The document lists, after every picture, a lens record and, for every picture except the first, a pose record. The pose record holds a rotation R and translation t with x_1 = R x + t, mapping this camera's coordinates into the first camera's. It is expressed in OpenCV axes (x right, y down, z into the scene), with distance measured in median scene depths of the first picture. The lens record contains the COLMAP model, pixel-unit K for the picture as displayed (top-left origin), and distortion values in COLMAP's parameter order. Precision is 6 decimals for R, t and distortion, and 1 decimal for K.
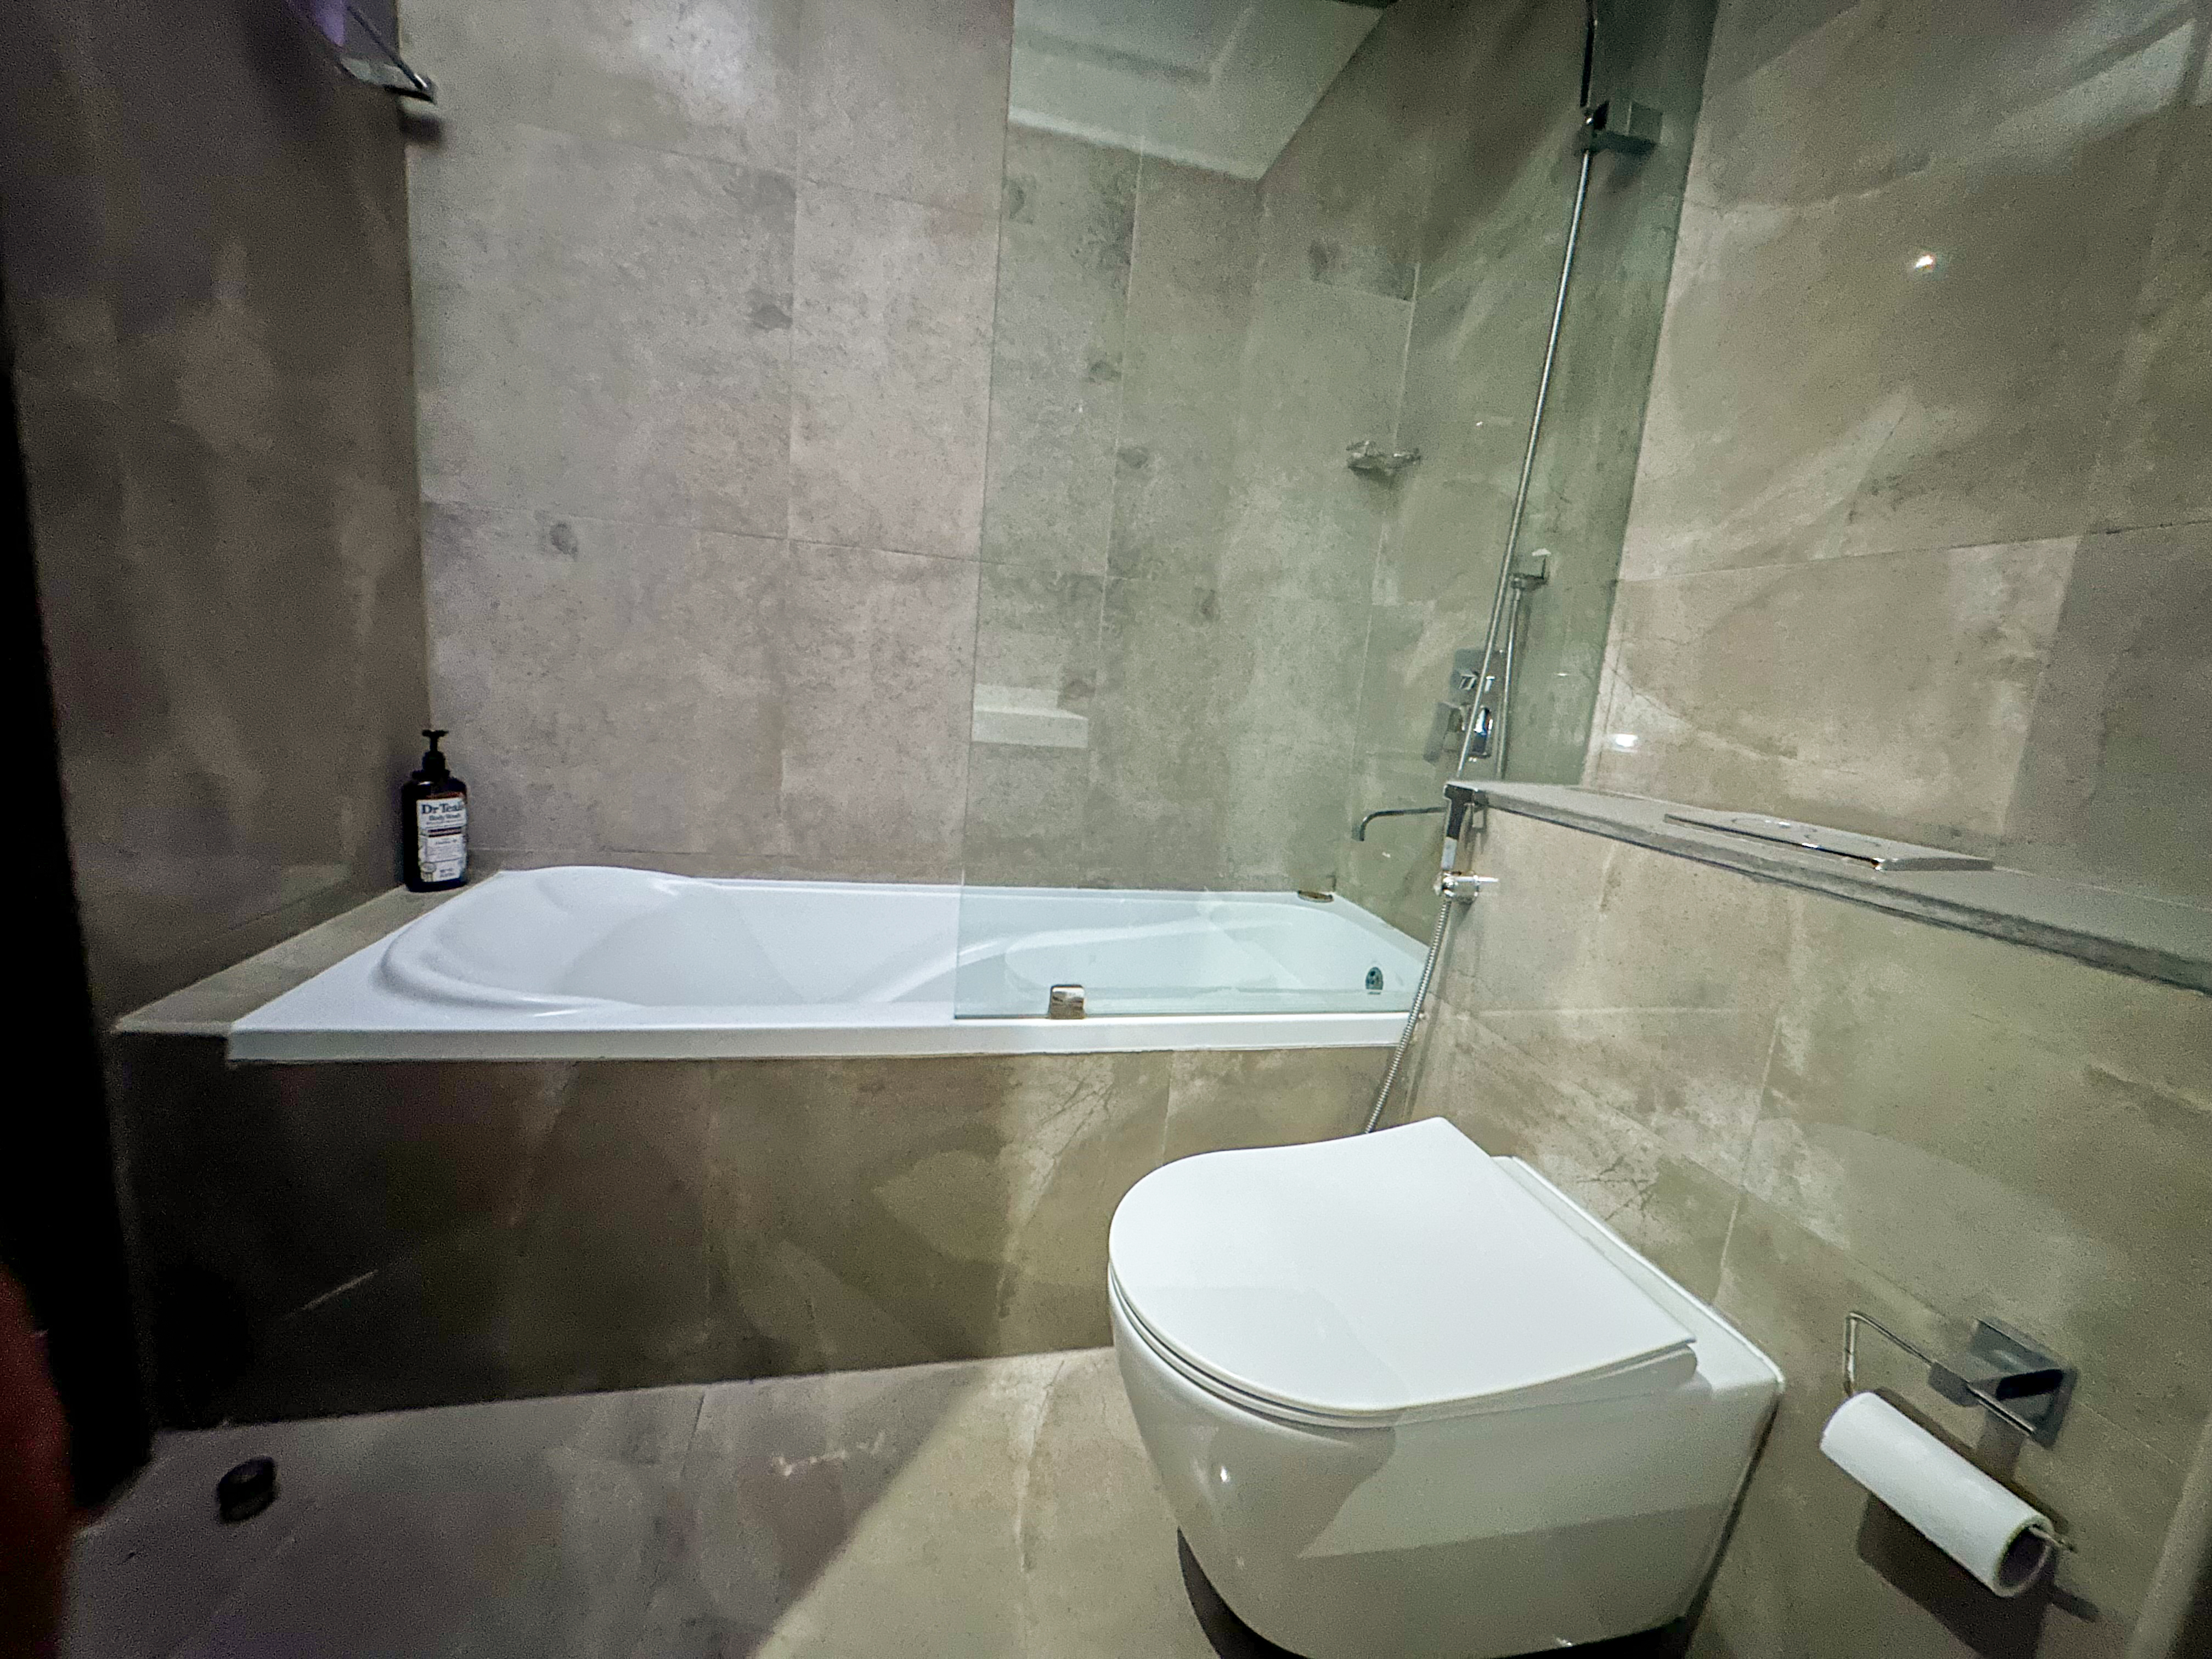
lens RADIAL K [[884.2, 0, 1106.0], [0, 884.2, 829.5], [0, 0, 1]] dist [-0.001611, 0.000052]
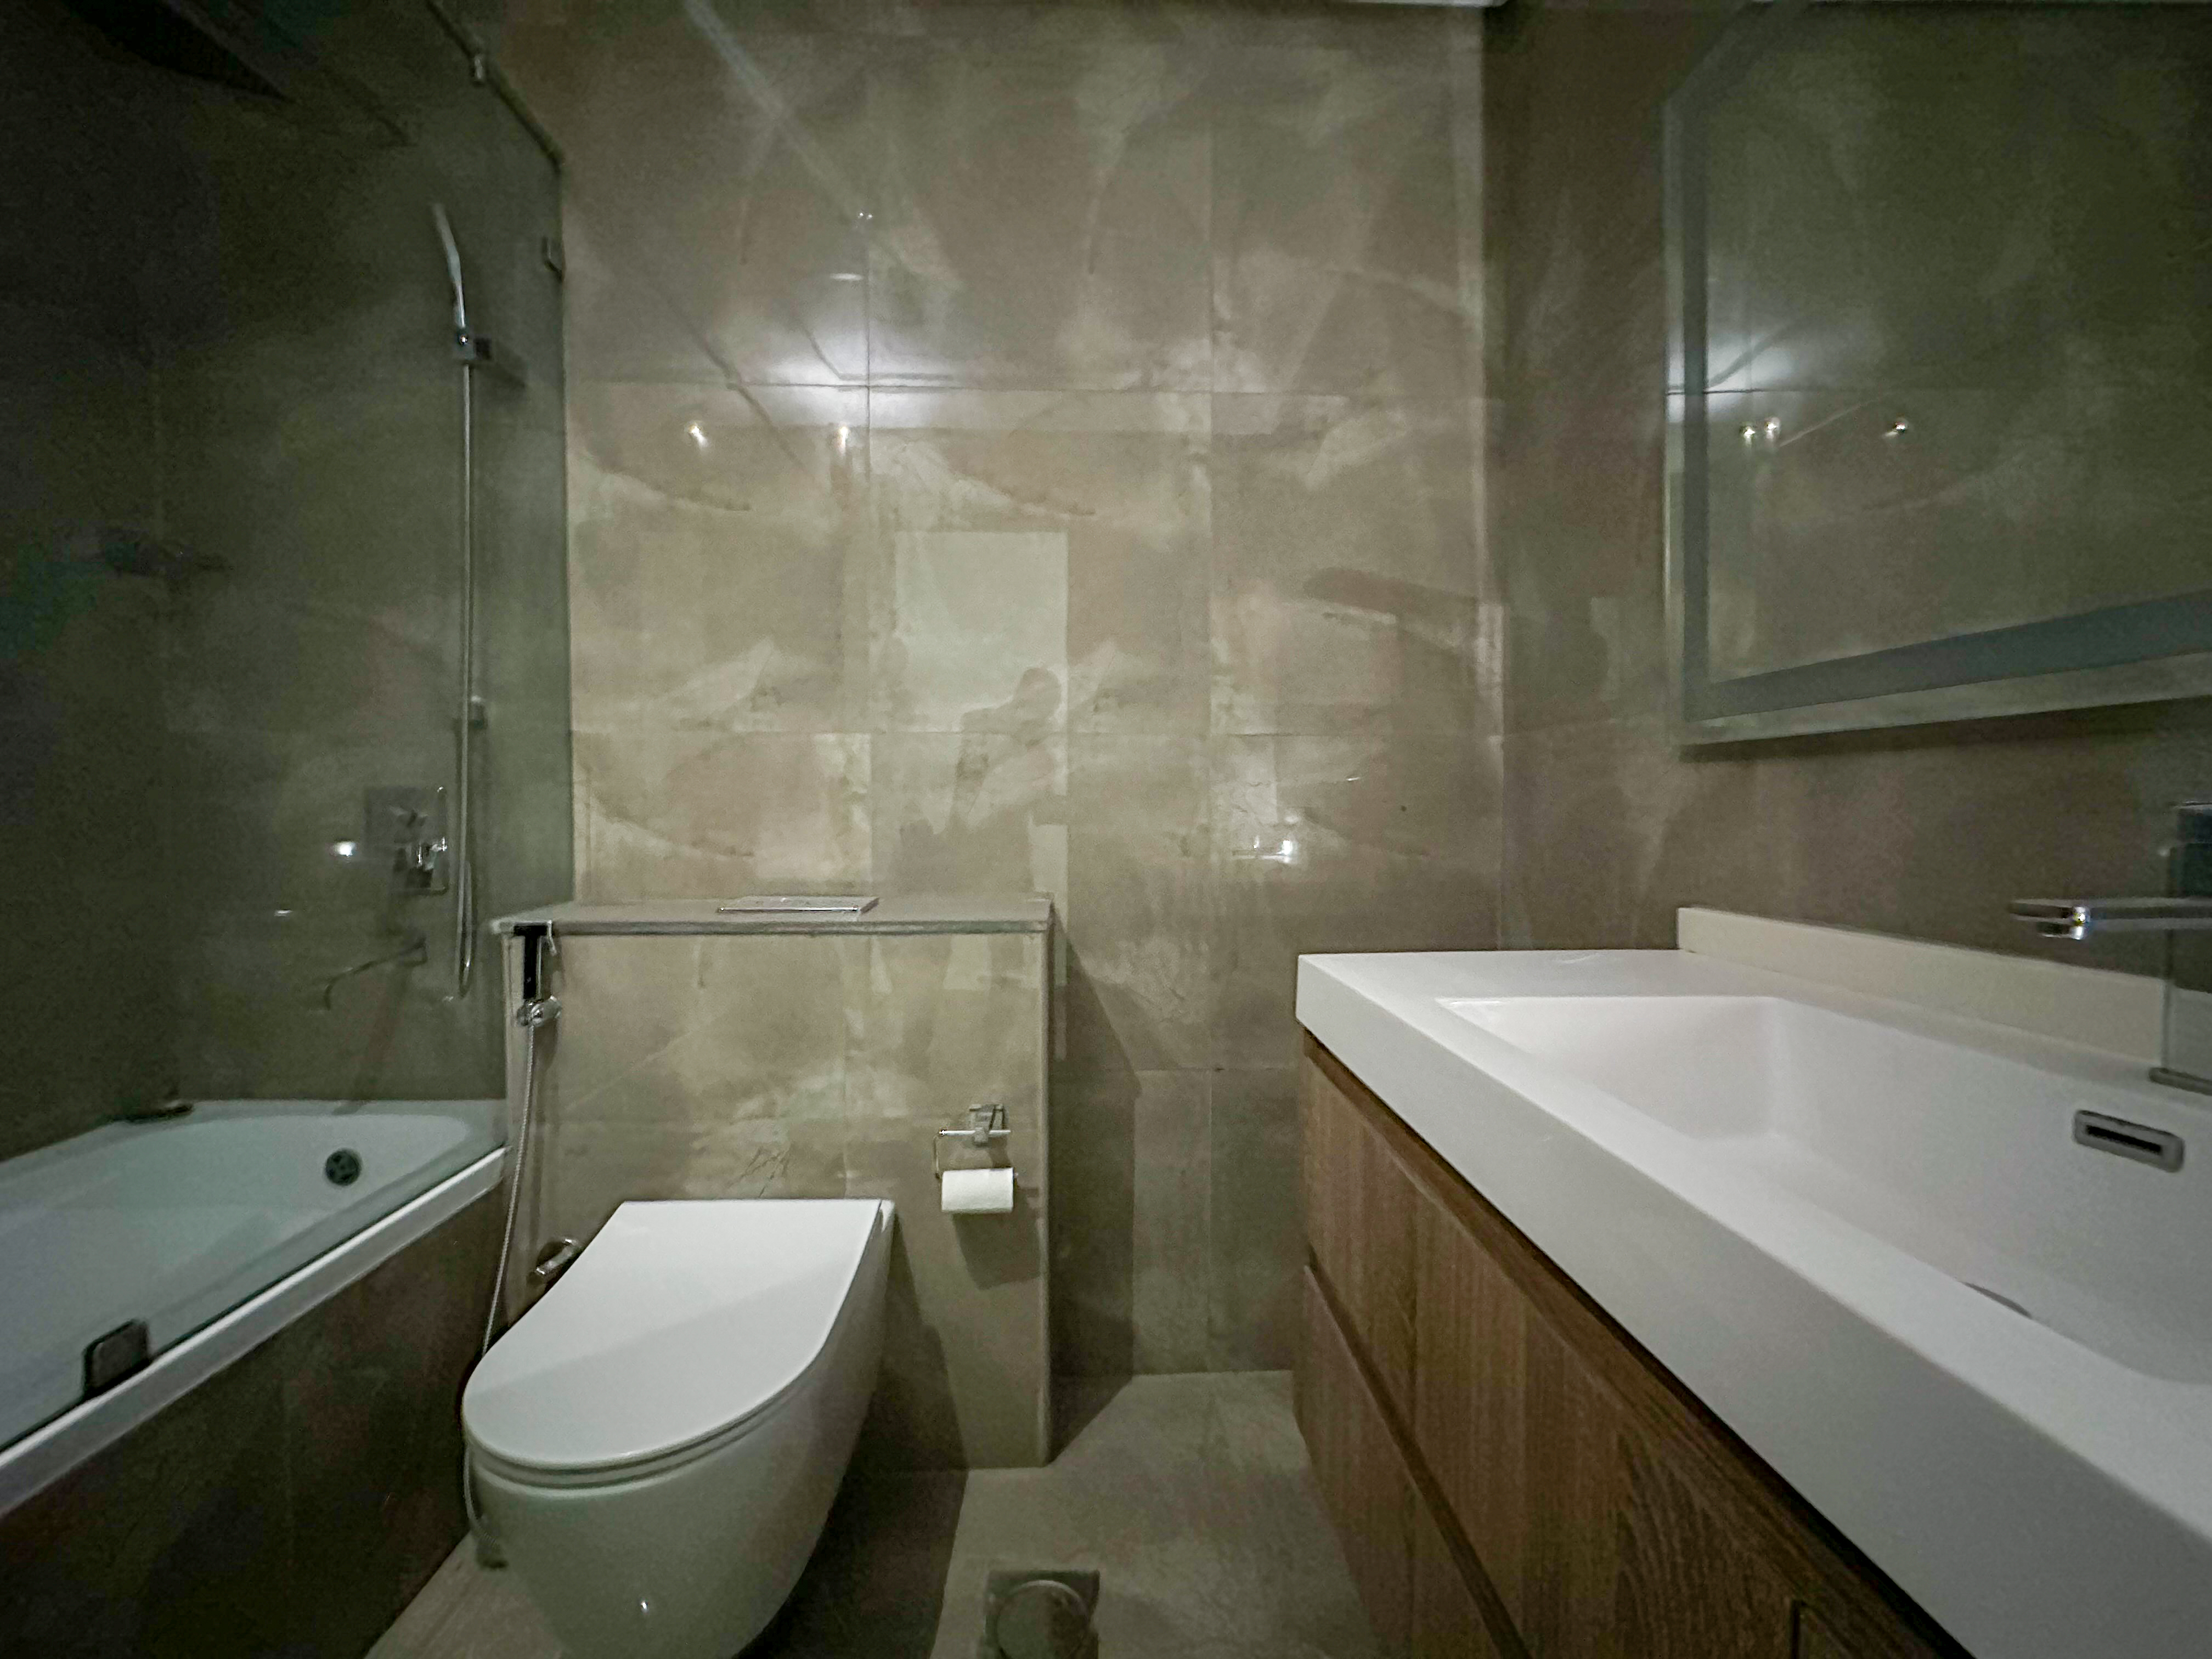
lens RADIAL K [[884.2, 0, 1106.0], [0, 884.2, 829.5], [0, 0, 1]] dist [-0.001611, 0.000052]
pose [[0.192567, -0.116549, 0.974338, -0.604015], [0.189508, 0.978646, 0.079611, -0.134025], [-0.962811, 0.169314, 0.210542, 0.069370]]
